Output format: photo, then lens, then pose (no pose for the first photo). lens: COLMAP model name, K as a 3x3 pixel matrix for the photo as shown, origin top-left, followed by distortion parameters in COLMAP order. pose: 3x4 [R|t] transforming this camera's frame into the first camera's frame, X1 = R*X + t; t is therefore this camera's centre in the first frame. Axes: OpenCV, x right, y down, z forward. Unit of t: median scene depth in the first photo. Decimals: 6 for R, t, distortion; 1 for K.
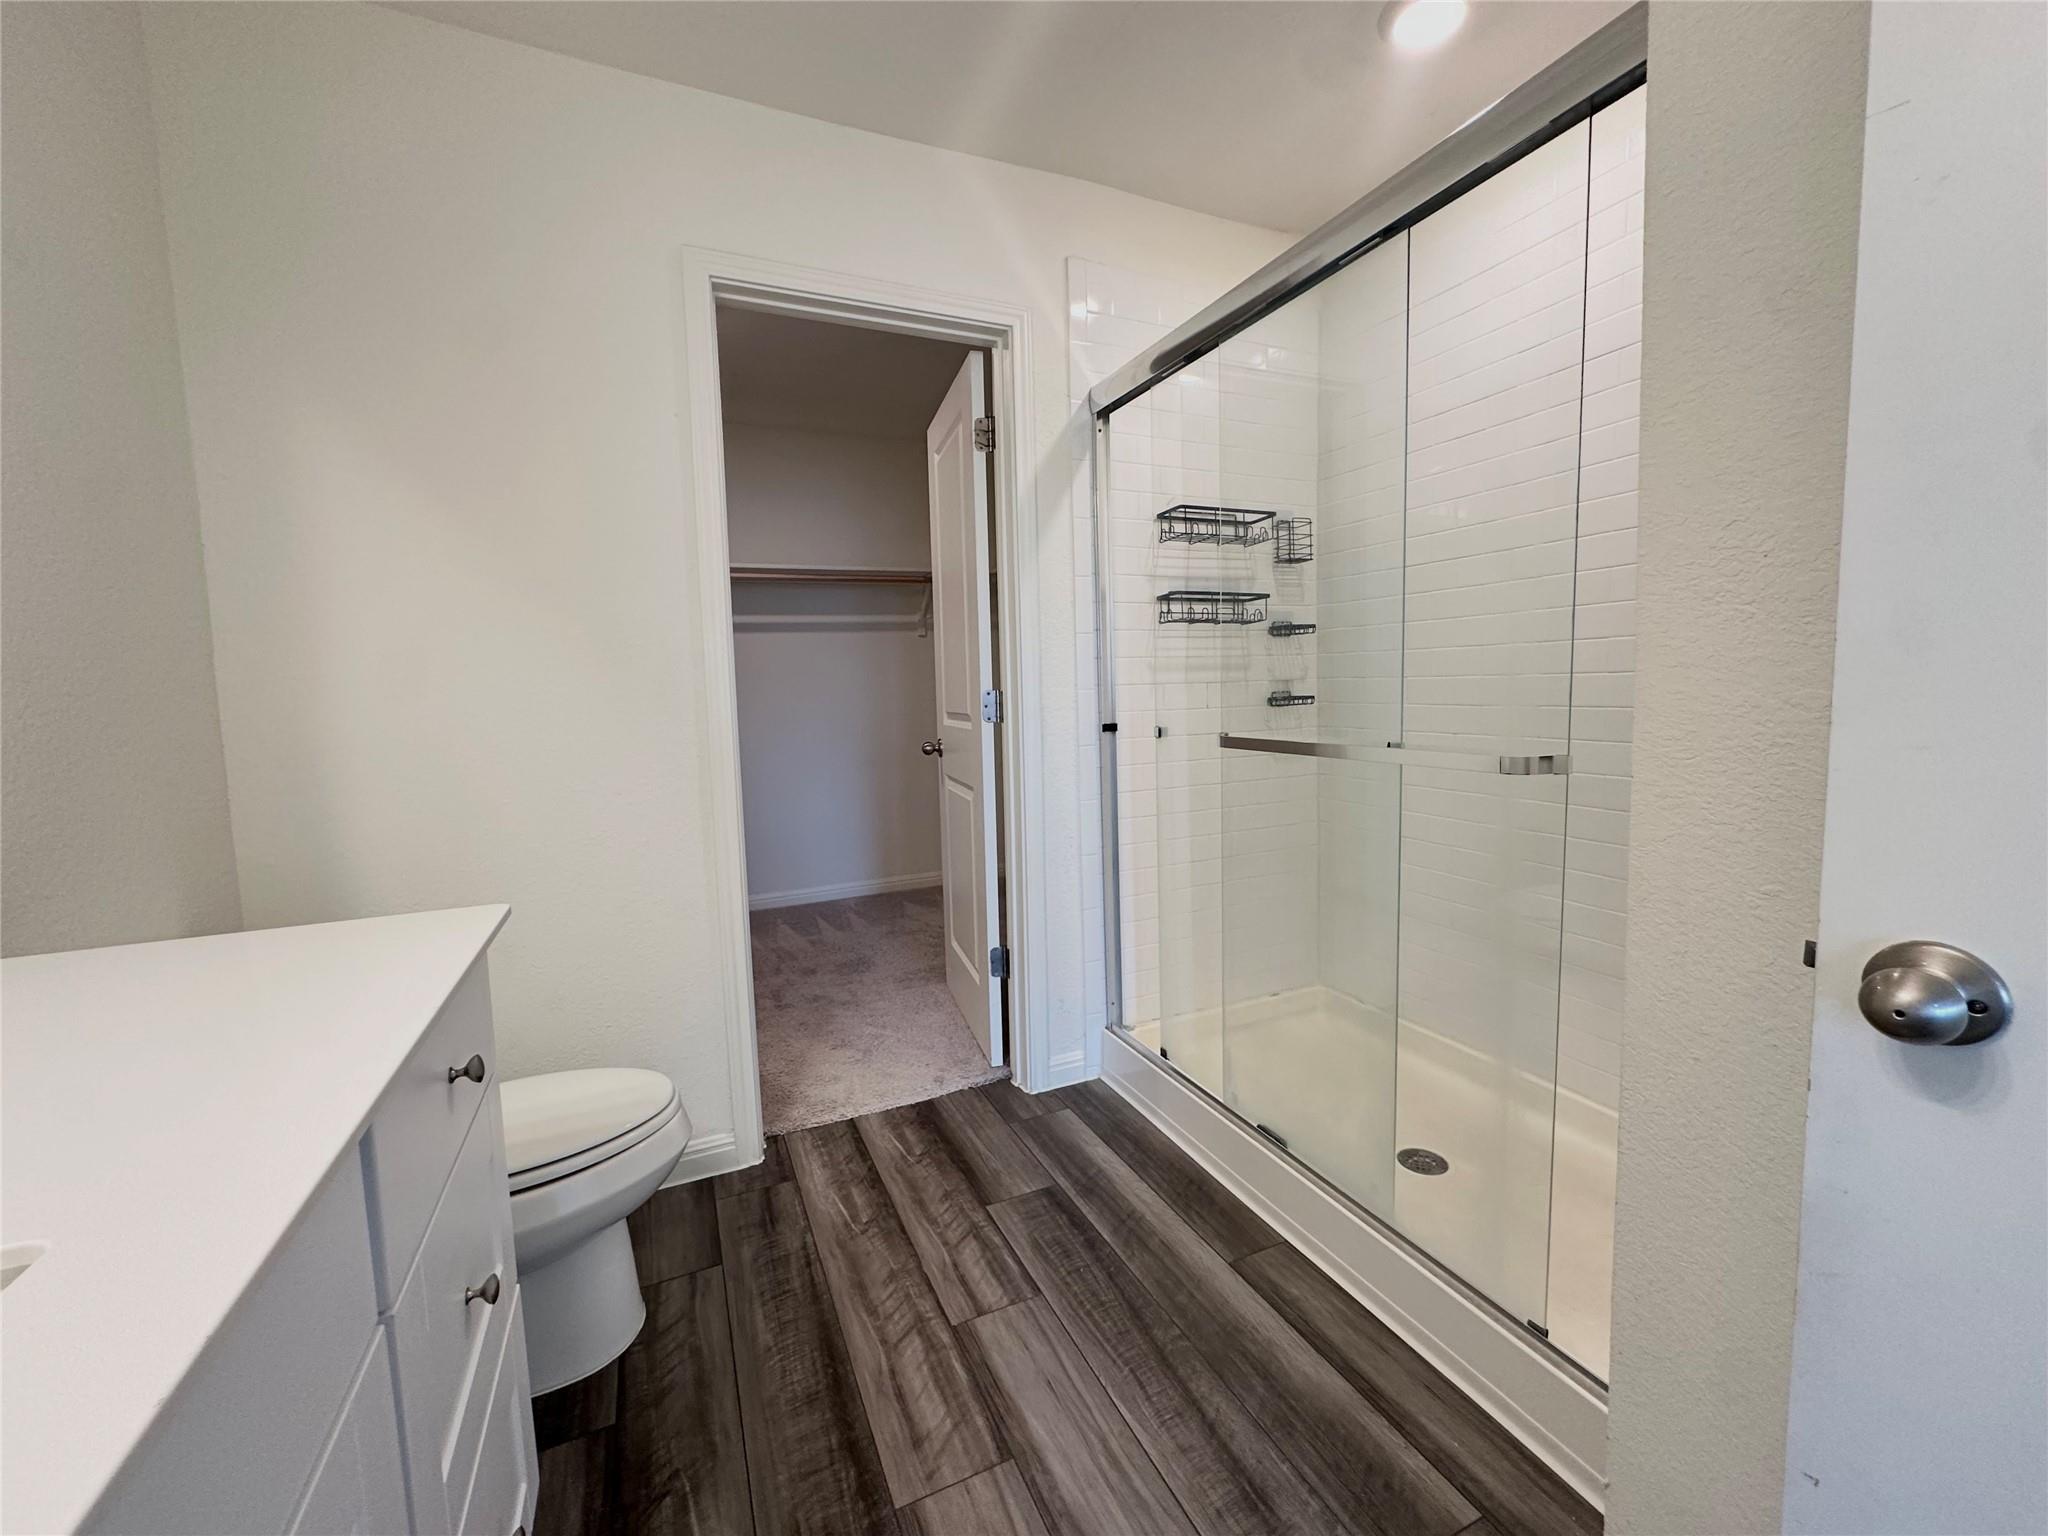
lens RADIAL K [[817.0, 0, 1023.0], [0, 817.0, 767.2], [0, 0, 1]] dist [-0.004176, 0.001048]
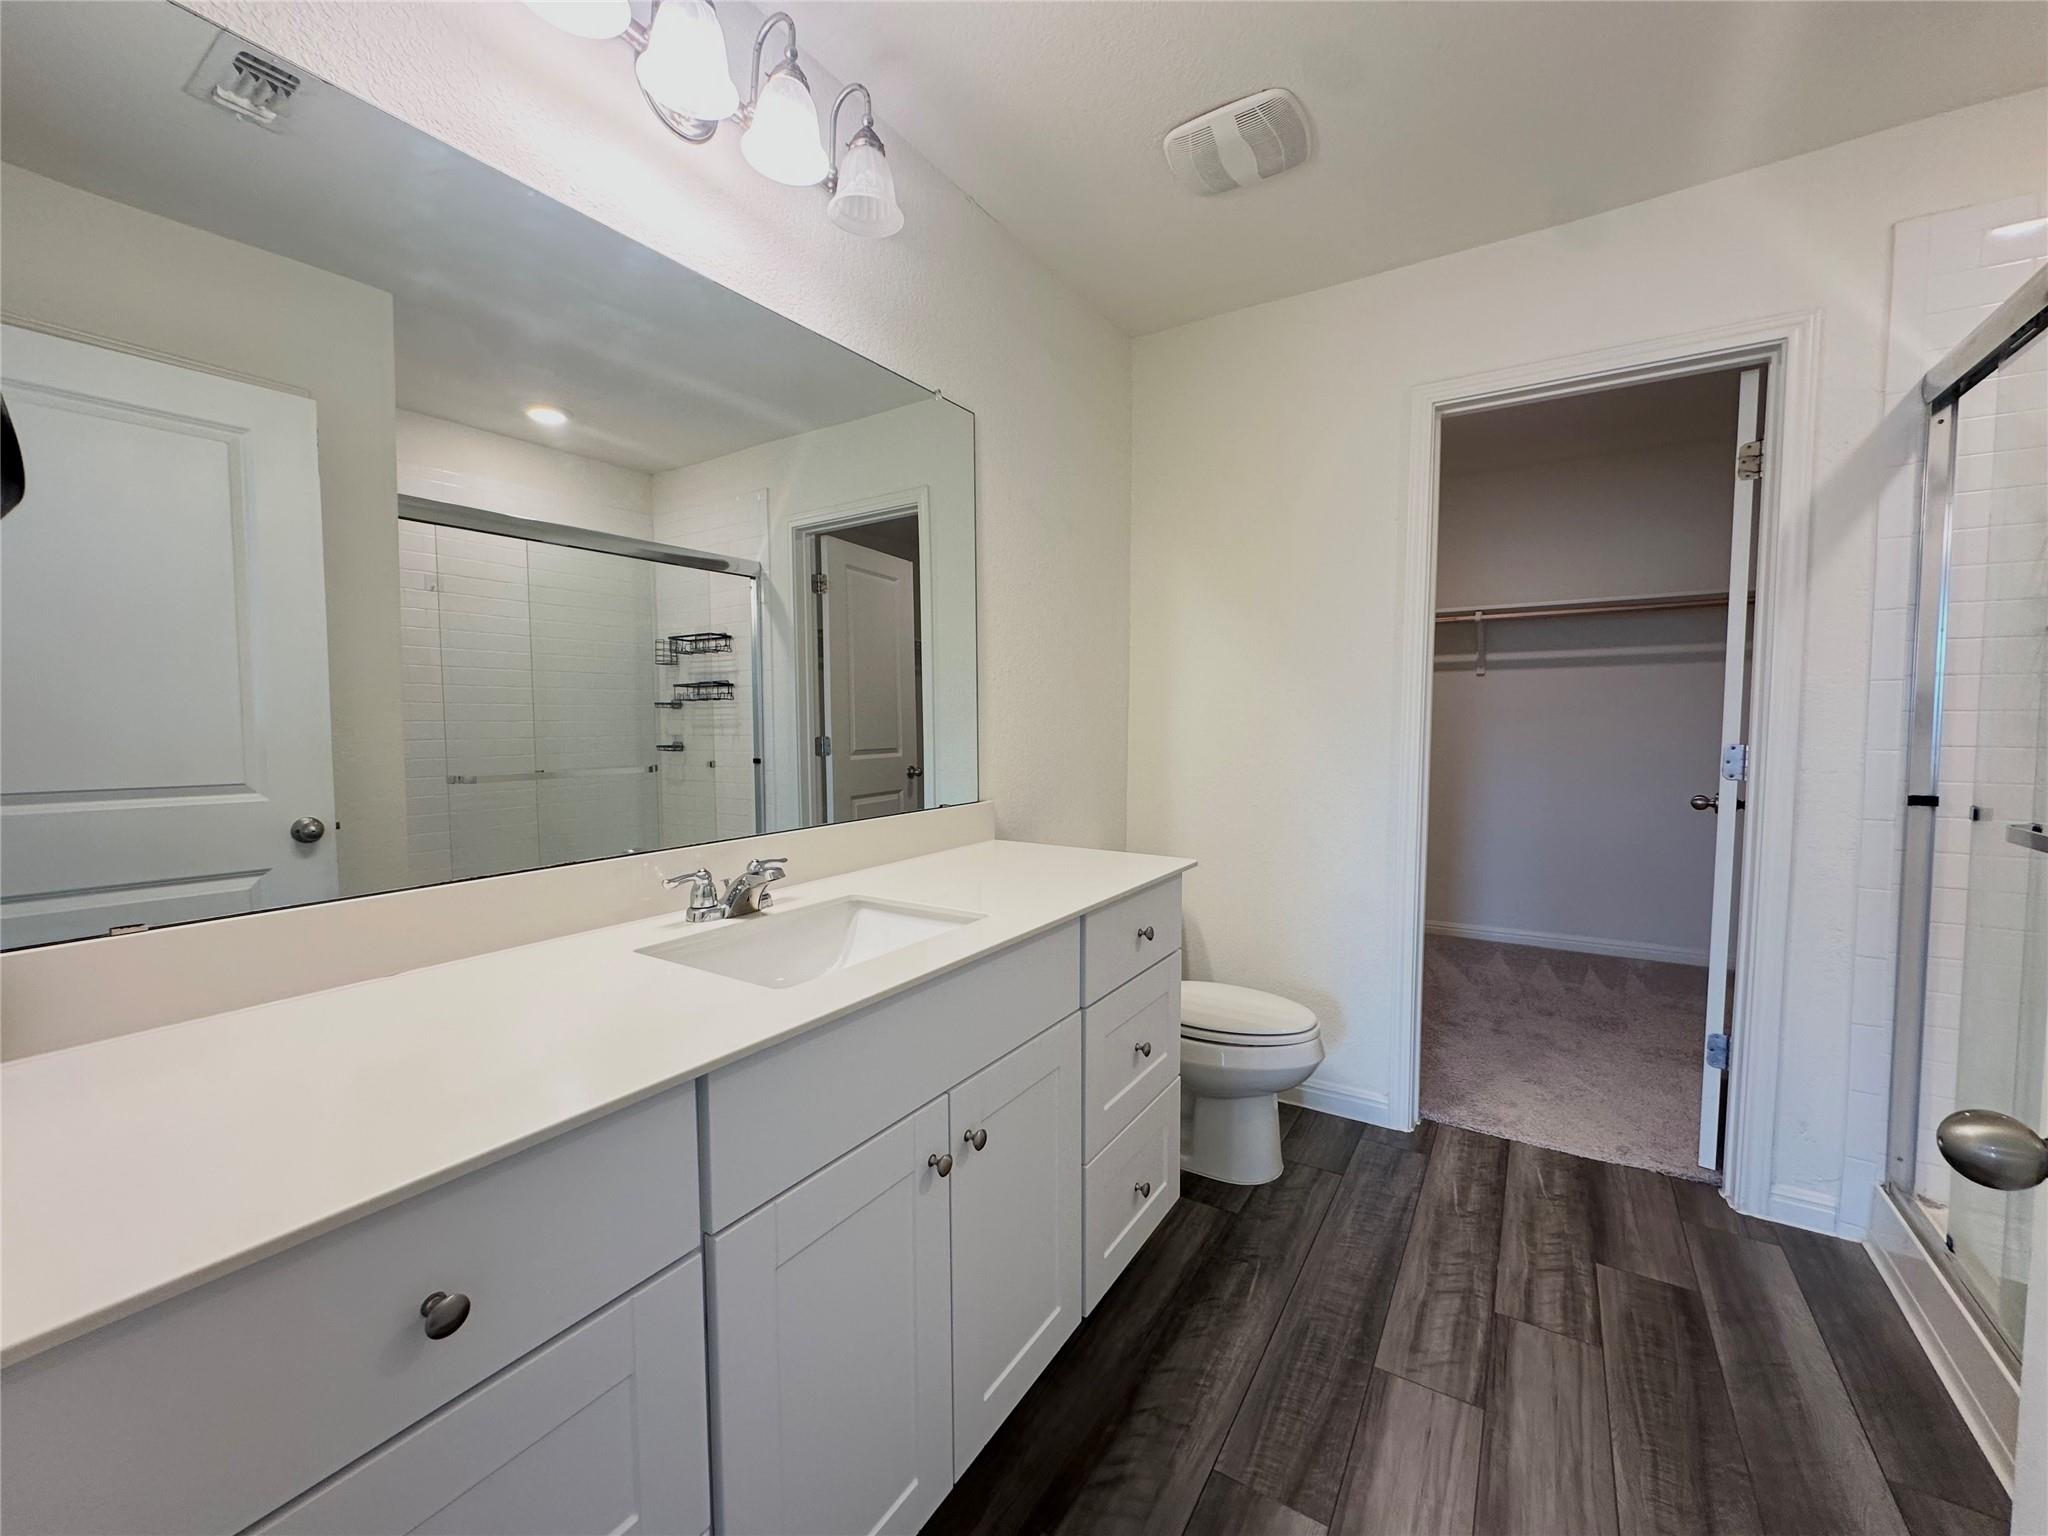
lens RADIAL K [[817.0, 0, 1029.2], [0, 817.0, 766.6], [0, 0, 1]] dist [-0.004176, 0.001048]
pose [[0.551280, 0.076363, -0.830818, 0.394192], [-0.095823, 0.995008, 0.027872, -0.030114], [0.828799, 0.064246, 0.555846, -0.186151]]
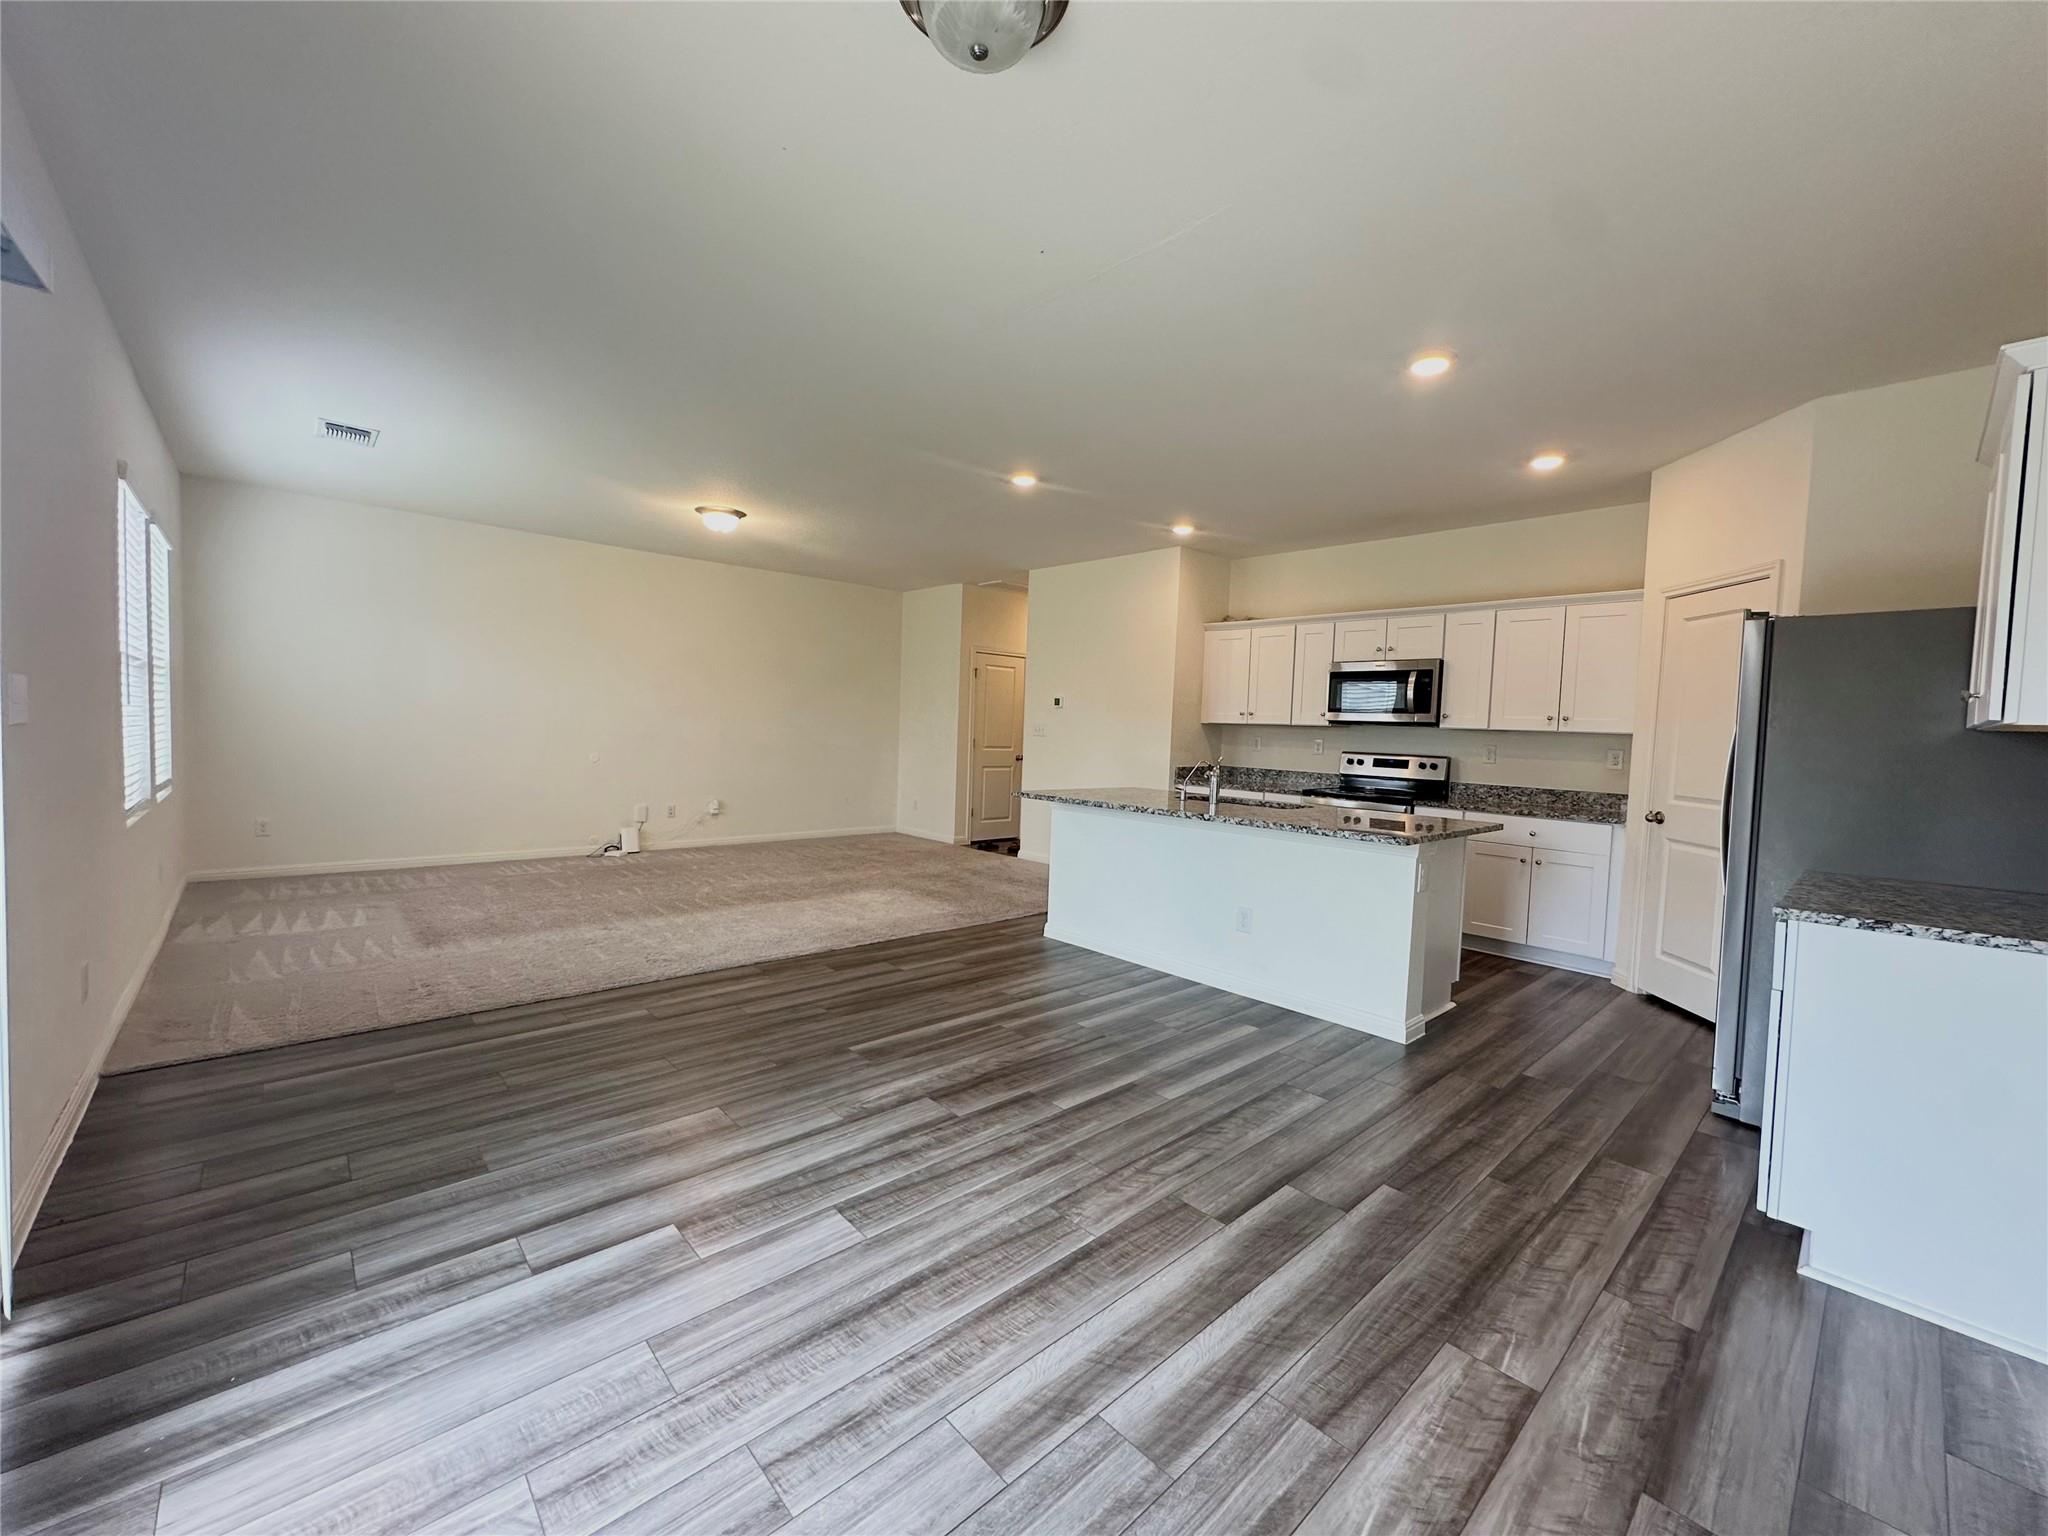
lens RADIAL K [[817.0, 0, 1019.7], [0, 817.0, 771.2], [0, 0, 1]] dist [-0.004176, 0.001048]
pose [[0.316035, 0.089645, -0.944503, 0.902236], [-0.140152, 0.989015, 0.046974, -0.120091], [0.938339, 0.117528, 0.325128, 0.020284]]
